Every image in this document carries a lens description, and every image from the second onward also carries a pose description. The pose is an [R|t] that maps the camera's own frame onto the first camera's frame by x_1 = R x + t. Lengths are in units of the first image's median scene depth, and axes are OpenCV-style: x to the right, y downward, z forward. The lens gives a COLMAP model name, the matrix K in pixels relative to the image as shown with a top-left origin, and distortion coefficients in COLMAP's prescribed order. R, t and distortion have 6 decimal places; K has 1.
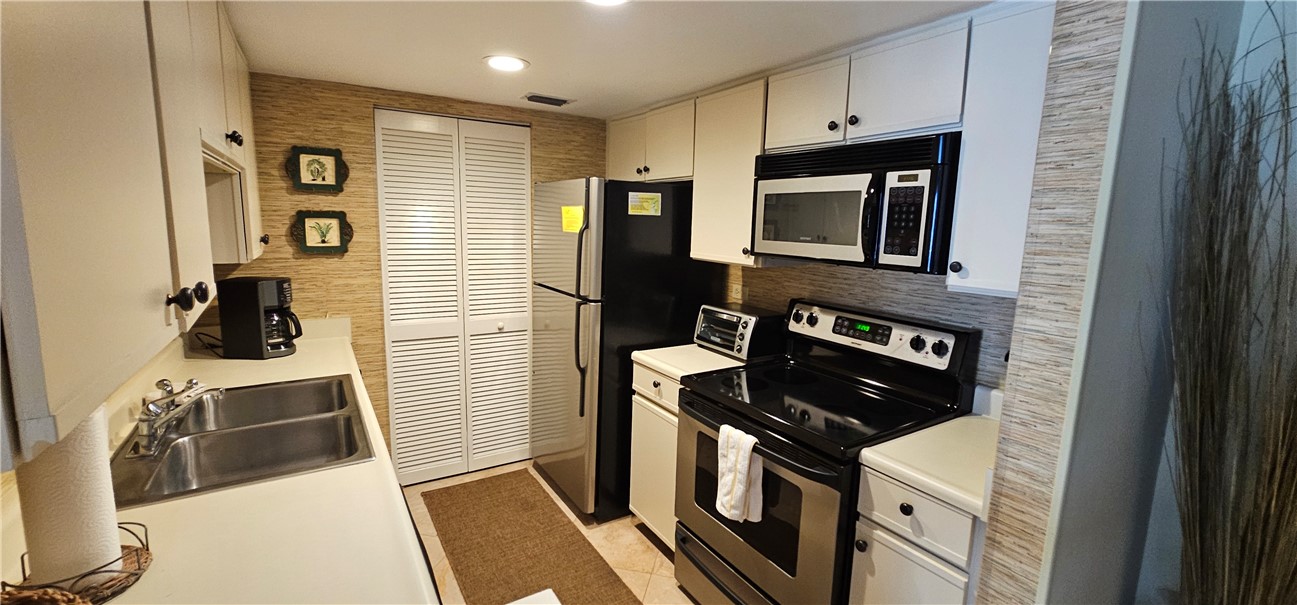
lens RADIAL K [[535.4, 0, 648.5], [0, 535.4, 302.5], [0, 0, 1]] dist [-0.000003, 0.000319]
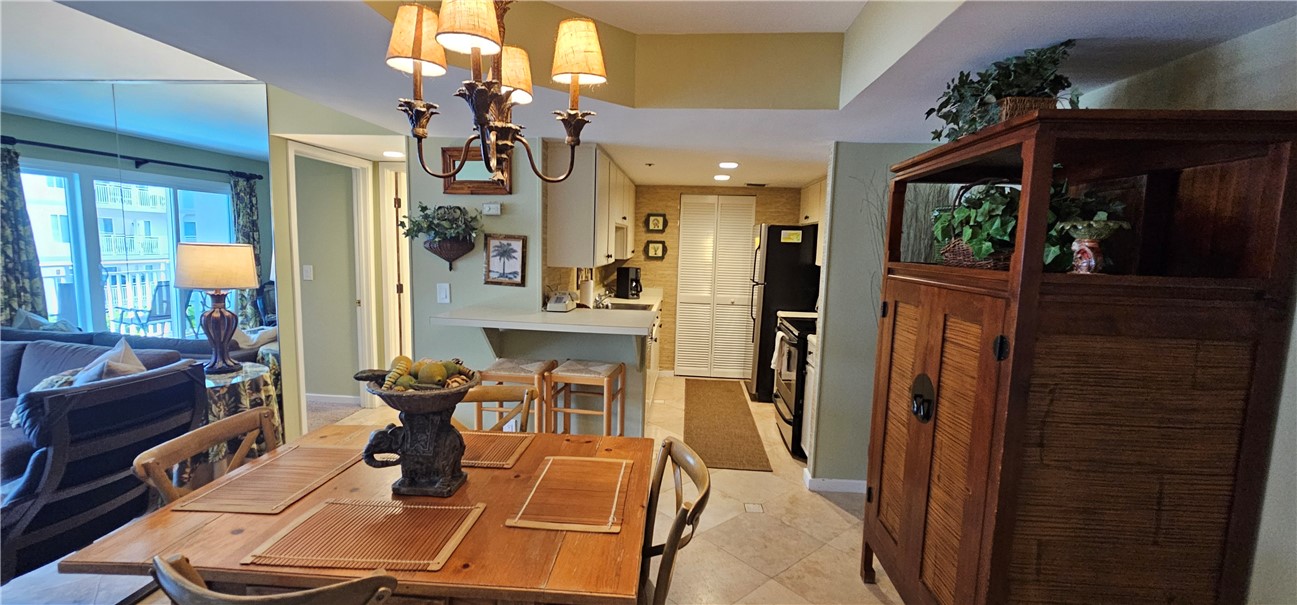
lens RADIAL K [[535.4, 0, 648.5], [0, 535.4, 302.5], [0, 0, 1]] dist [-0.000003, 0.000319]
pose [[0.803122, 0.064476, -0.592316, 0.742599], [-0.098073, 0.994873, -0.024681, 0.153114], [0.587687, 0.077912, 0.805328, -0.849460]]
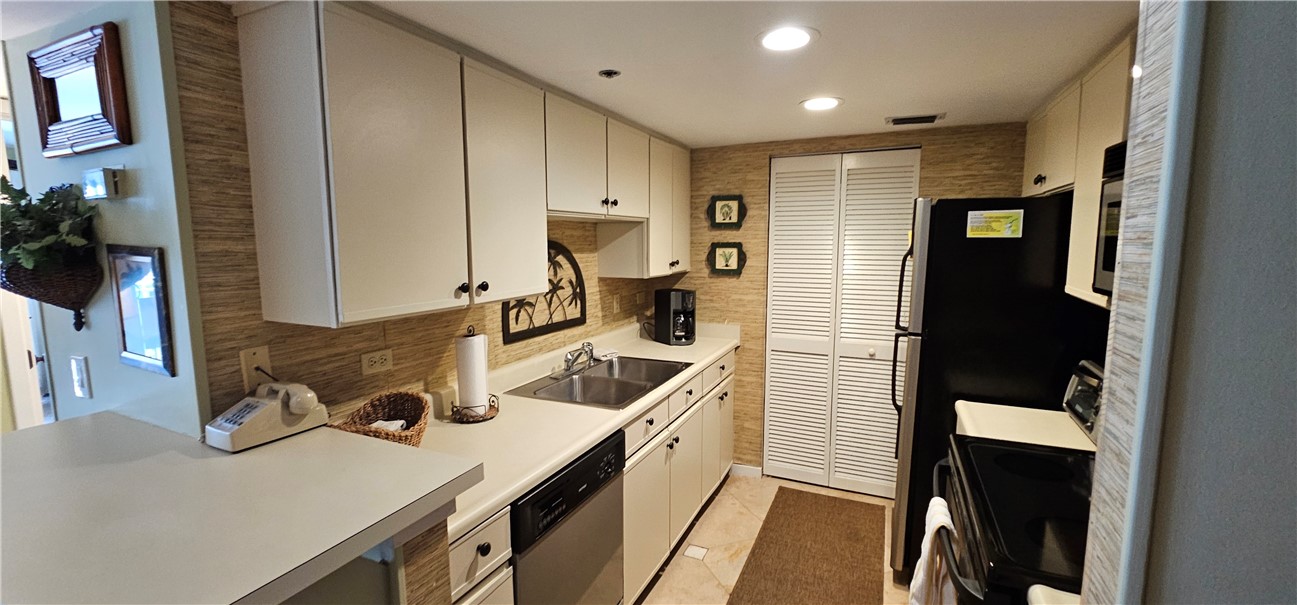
lens RADIAL K [[535.5, 0, 645.4], [0, 535.5, 301.7], [0, 0, 1]] dist [0.015730, 0.000131]
pose [[0.545953, 0.068265, -0.835030, 0.396854], [-0.110383, 0.993848, 0.009078, -0.015159], [0.830512, 0.087217, 0.550130, 0.117033]]
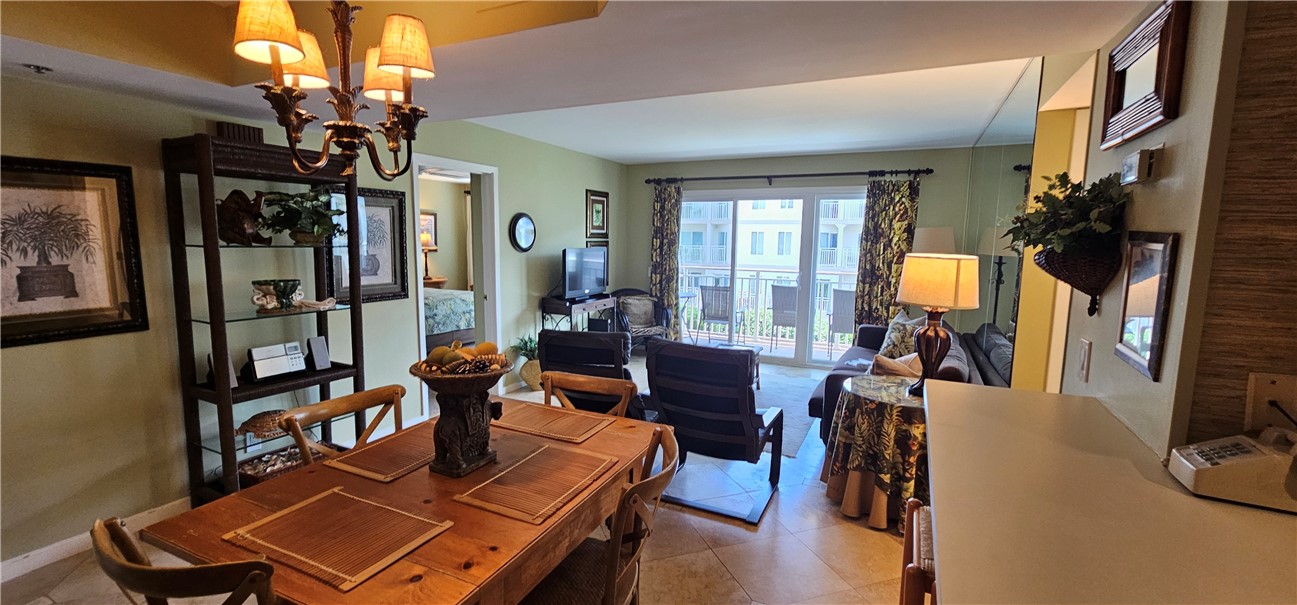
lens RADIAL K [[535.1, 0, 634.7], [0, 535.1, 303.8], [0, 0, 1]] dist [0.000530, -0.000014]
pose [[-0.860726, 0.025225, -0.508443, 0.315781], [-0.111069, 0.965404, 0.235922, -0.008620], [0.496804, 0.259536, -0.828147, 0.176031]]
